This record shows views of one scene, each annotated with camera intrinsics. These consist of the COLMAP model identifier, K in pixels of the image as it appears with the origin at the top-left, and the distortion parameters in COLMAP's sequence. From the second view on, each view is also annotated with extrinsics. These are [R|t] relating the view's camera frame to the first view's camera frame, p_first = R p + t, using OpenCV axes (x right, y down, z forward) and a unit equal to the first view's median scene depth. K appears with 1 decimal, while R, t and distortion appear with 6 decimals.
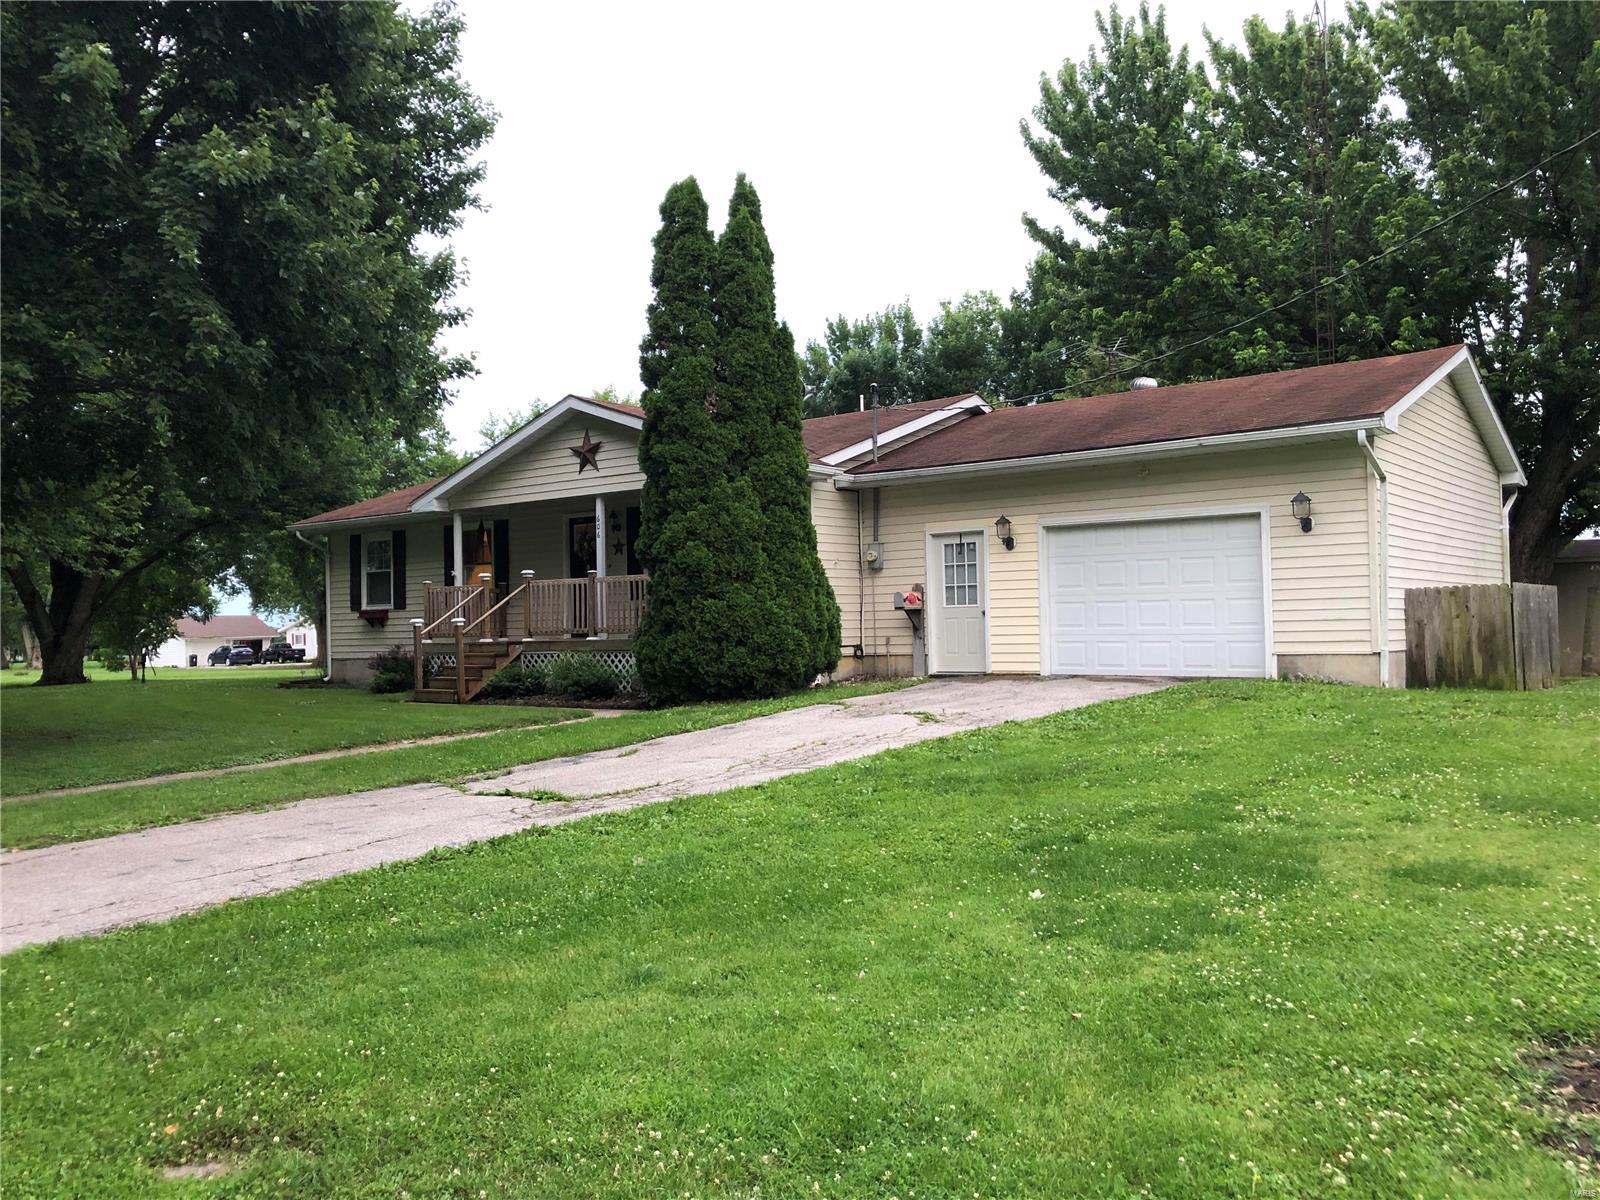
lens RADIAL K [[1315.4, 0, 808.4], [0, 1315.4, 597.1], [0, 0, 1]] dist [0.047504, -0.046568]
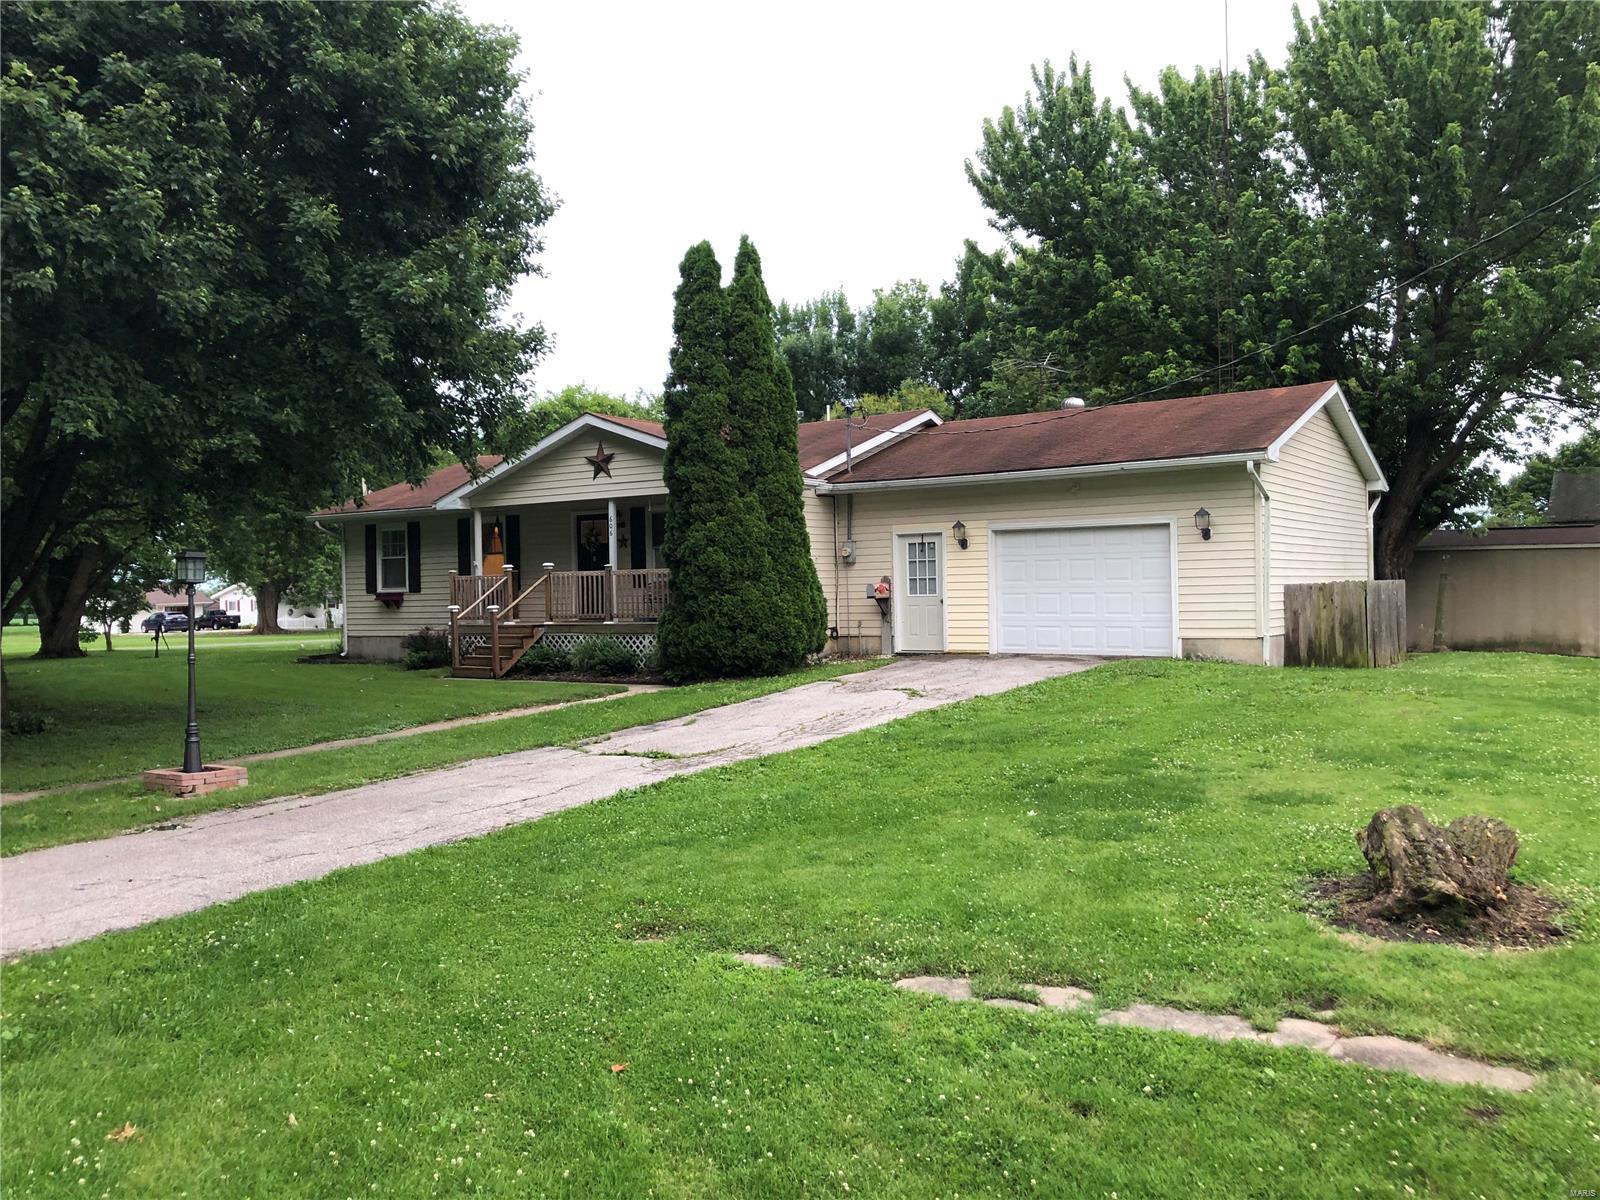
lens RADIAL K [[1315.4, 0, 800.5], [0, 1315.4, 596.2], [0, 0, 1]] dist [0.047504, -0.046568]
pose [[0.998315, -0.000354, 0.058019, -0.067911], [-0.001300, 0.999594, 0.028466, -0.028317], [-0.058005, -0.028493, 0.997910, -0.194434]]
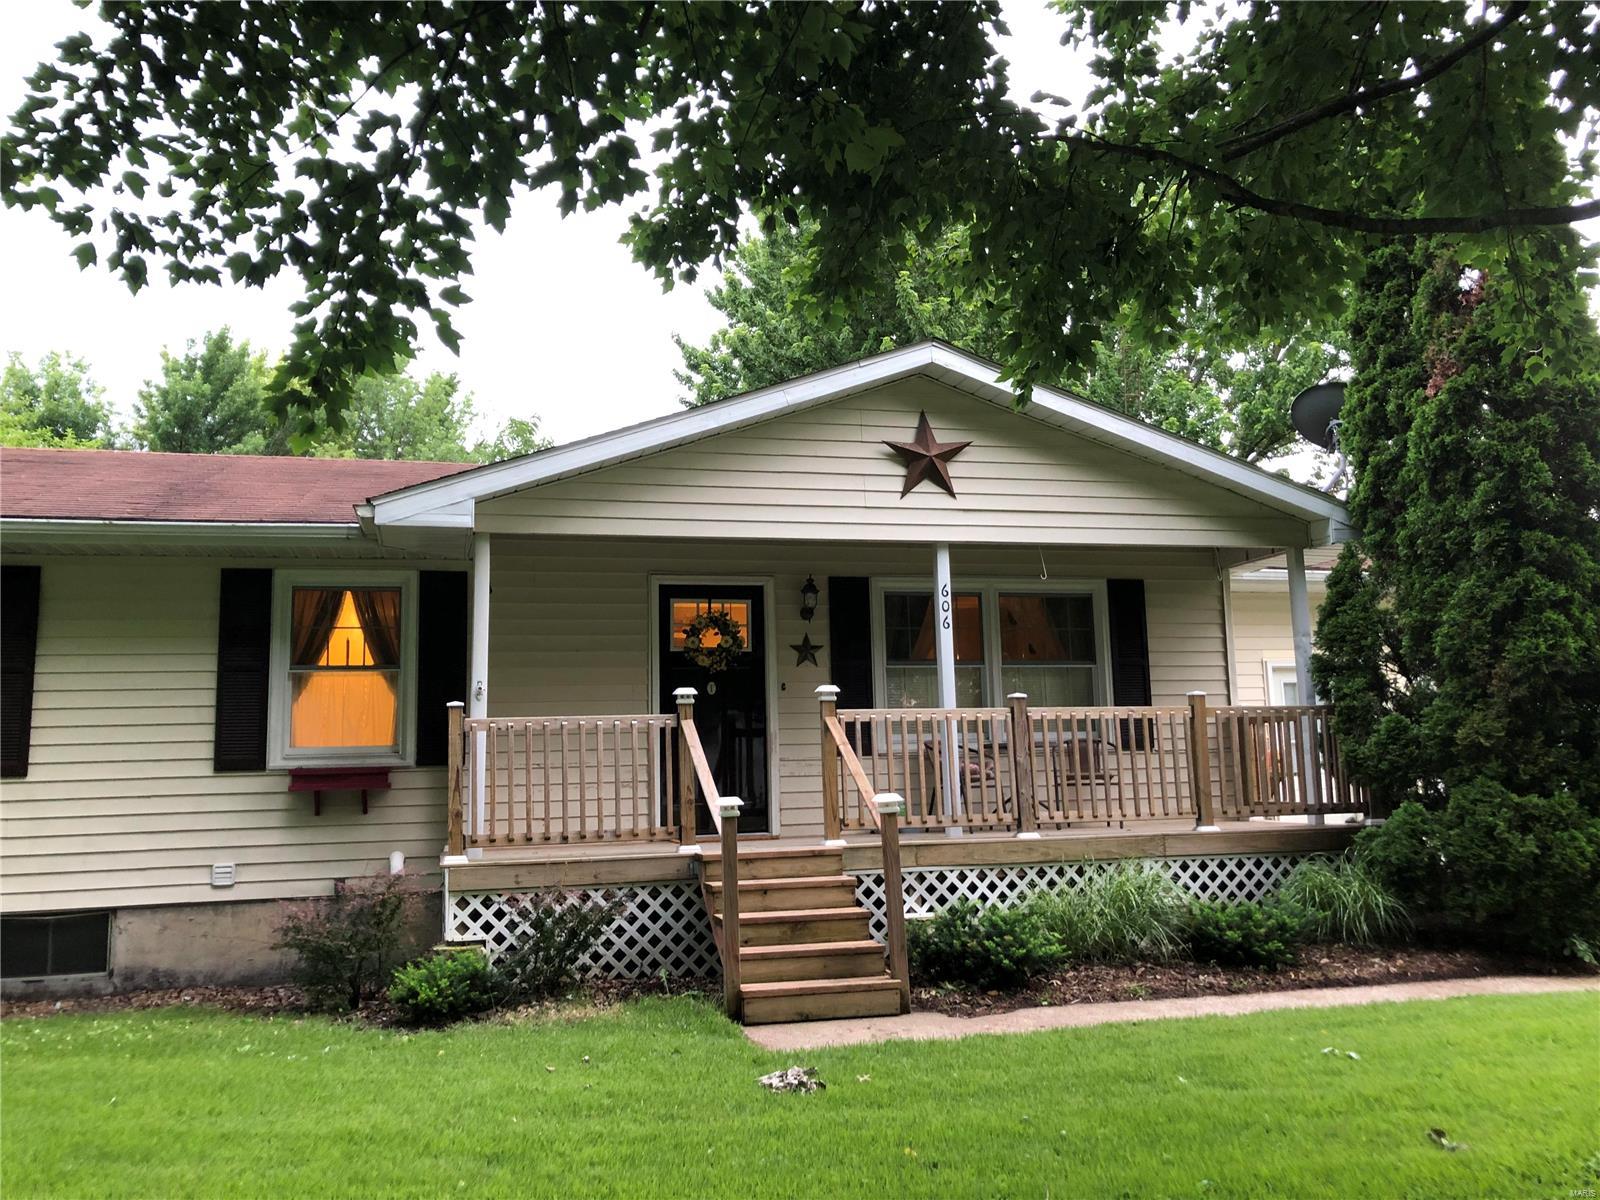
lens RADIAL K [[1315.4, 0, 799.2], [0, 1315.4, 595.9], [0, 0, 1]] dist [0.047504, -0.046568]
pose [[0.610511, 0.110970, 0.784195, -0.665581], [-0.006678, 0.990822, -0.135011, 0.011724], [-0.791979, 0.077189, 0.605649, 0.841258]]
